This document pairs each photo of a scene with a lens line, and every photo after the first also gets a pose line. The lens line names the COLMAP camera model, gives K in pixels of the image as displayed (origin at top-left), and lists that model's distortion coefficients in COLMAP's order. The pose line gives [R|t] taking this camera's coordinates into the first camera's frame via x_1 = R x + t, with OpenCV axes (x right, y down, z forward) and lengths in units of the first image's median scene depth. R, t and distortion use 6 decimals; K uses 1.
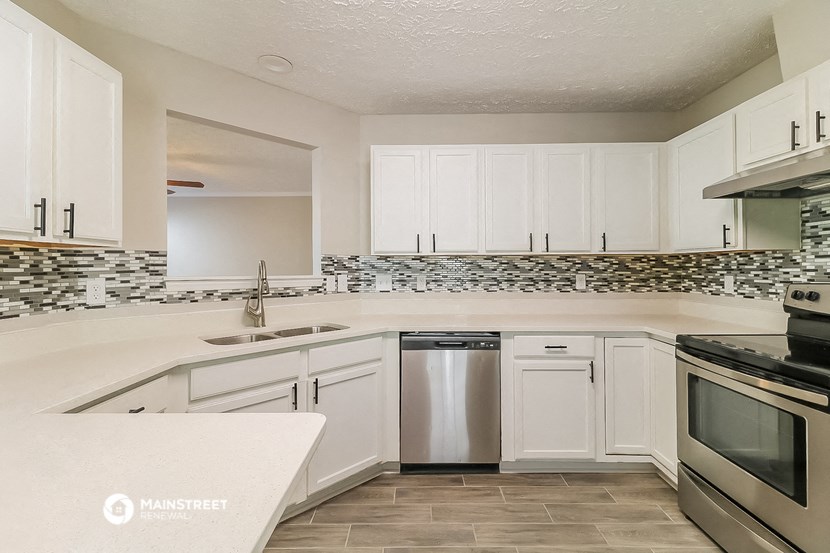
lens RADIAL K [[387.1, 0, 416.2], [0, 387.1, 263.6], [0, 0, 1]] dist [0.020184, -0.008196]
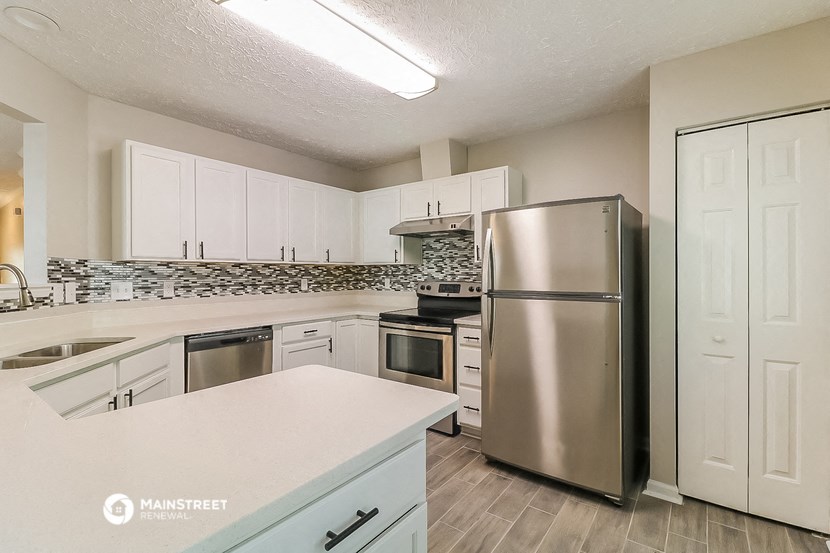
lens RADIAL K [[387.1, 0, 417.8], [0, 387.1, 273.1], [0, 0, 1]] dist [0.020184, -0.008196]
pose [[0.586542, 0.001475, 0.809918, -0.523128], [-0.007969, 0.999960, 0.003950, -0.000118], [-0.809880, -0.008771, 0.586530, -0.108463]]
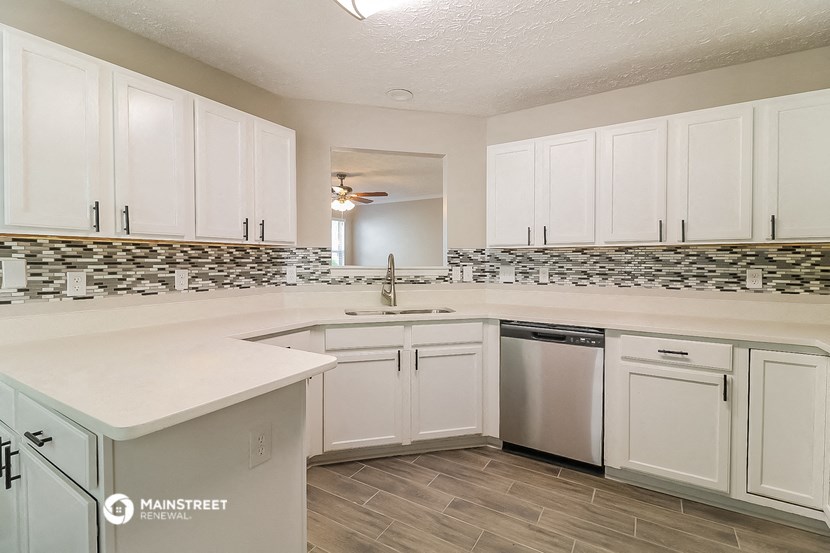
lens RADIAL K [[387.1, 0, 412.3], [0, 387.1, 267.9], [0, 0, 1]] dist [0.020184, -0.008196]
pose [[0.849079, 0.013877, -0.528083, 0.319298], [0.001881, 0.999569, 0.029290, 0.000733], [0.528262, -0.025863, 0.848687, -0.038182]]
